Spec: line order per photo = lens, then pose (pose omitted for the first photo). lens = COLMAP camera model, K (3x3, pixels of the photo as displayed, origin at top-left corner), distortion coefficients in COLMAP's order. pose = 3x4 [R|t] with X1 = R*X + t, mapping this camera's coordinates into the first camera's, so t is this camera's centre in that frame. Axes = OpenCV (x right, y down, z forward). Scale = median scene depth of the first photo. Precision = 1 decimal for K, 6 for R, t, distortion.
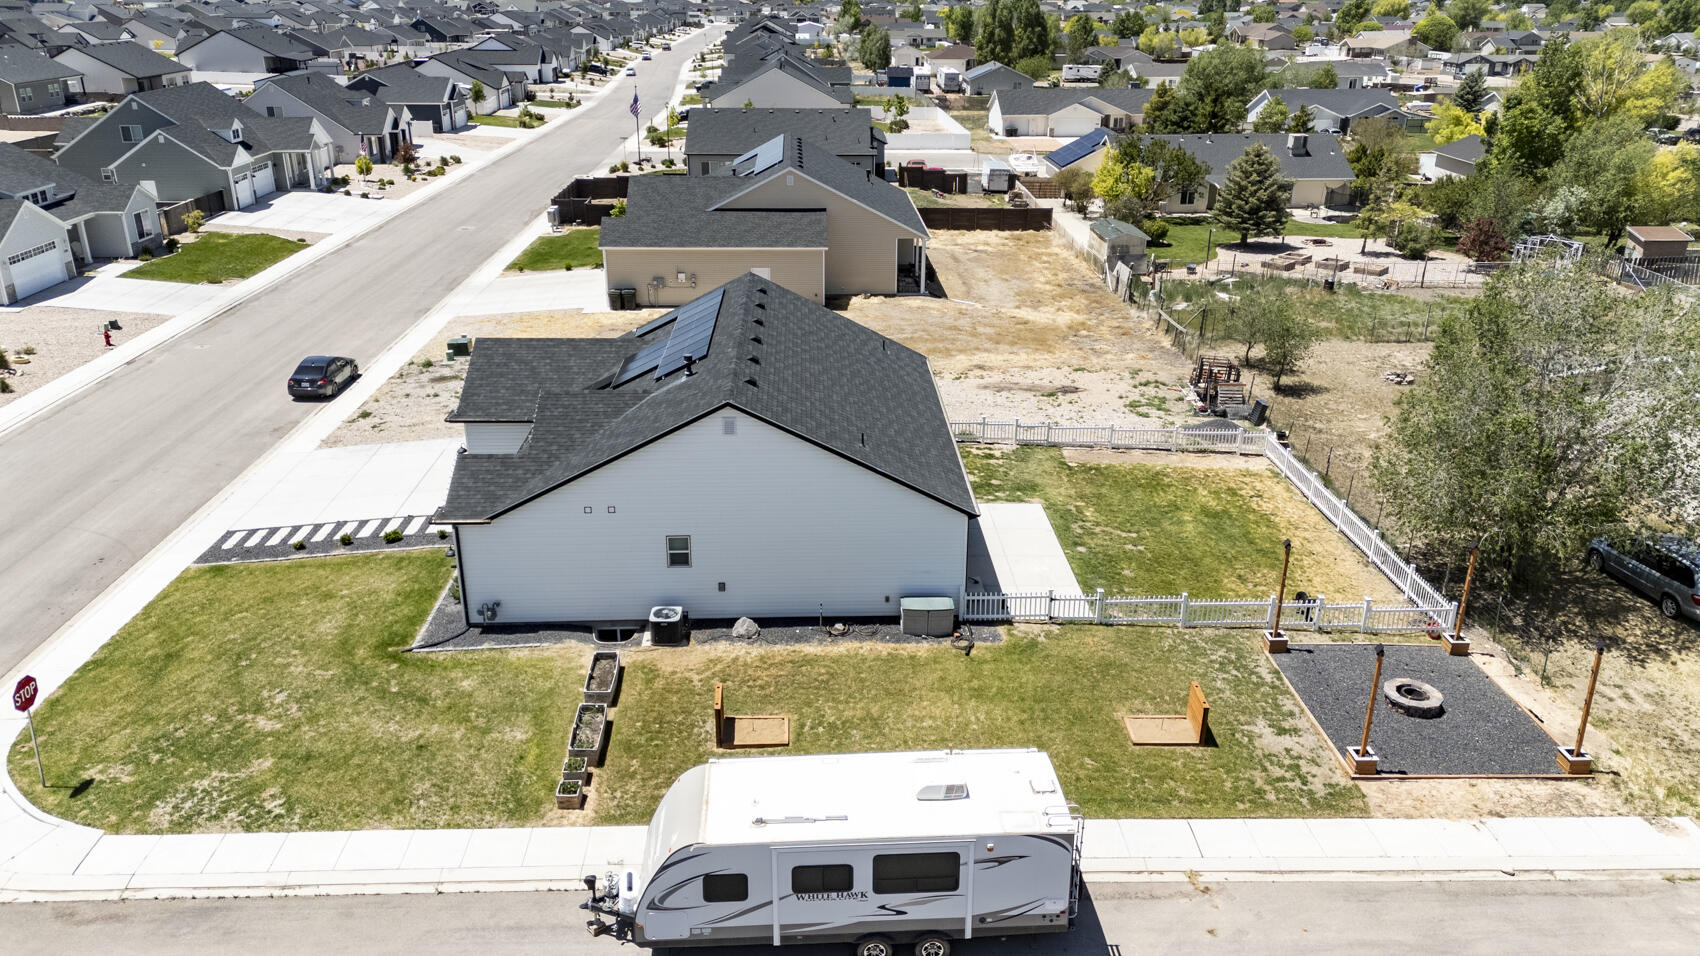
lens RADIAL K [[1242.9, 0, 845.0], [0, 1242.9, 483.1], [0, 0, 1]] dist [0.061617, -0.048272]
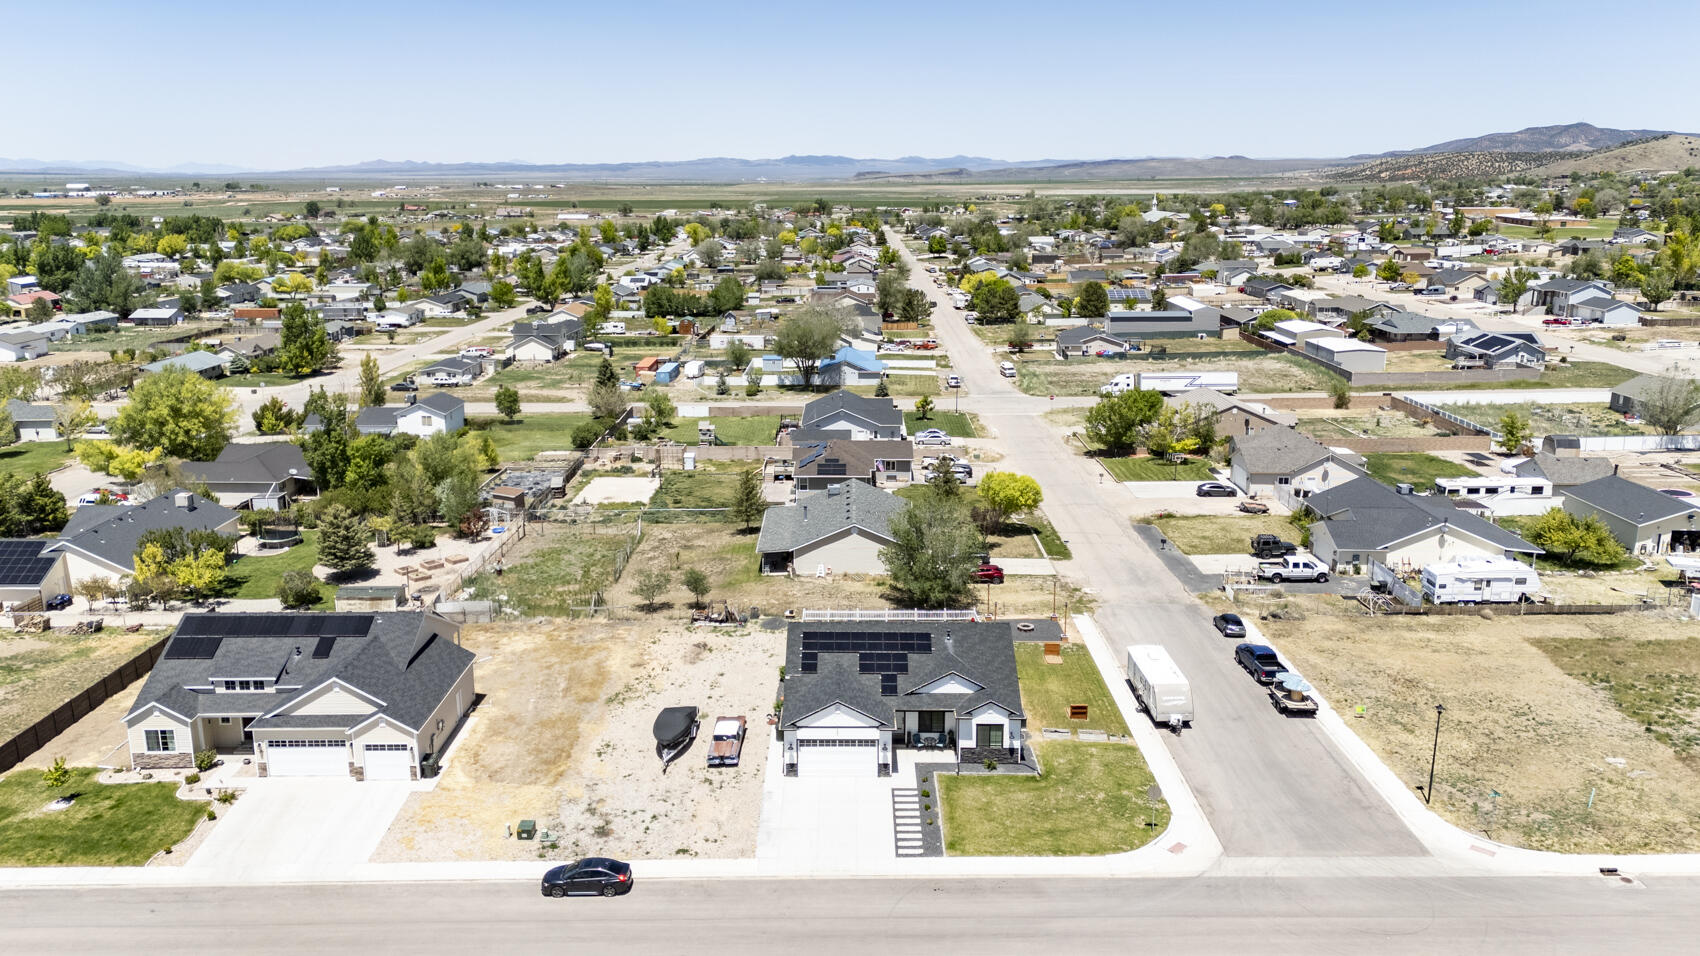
lens RADIAL K [[1242.9, 0, 853.7], [0, 1242.9, 435.3], [0, 0, 1]] dist [0.061617, -0.048272]
pose [[0.030090, -0.206506, 0.977982, -2.489041], [0.373857, 0.909735, 0.180593, -0.983804], [-0.926998, 0.360191, 0.104578, 0.849620]]
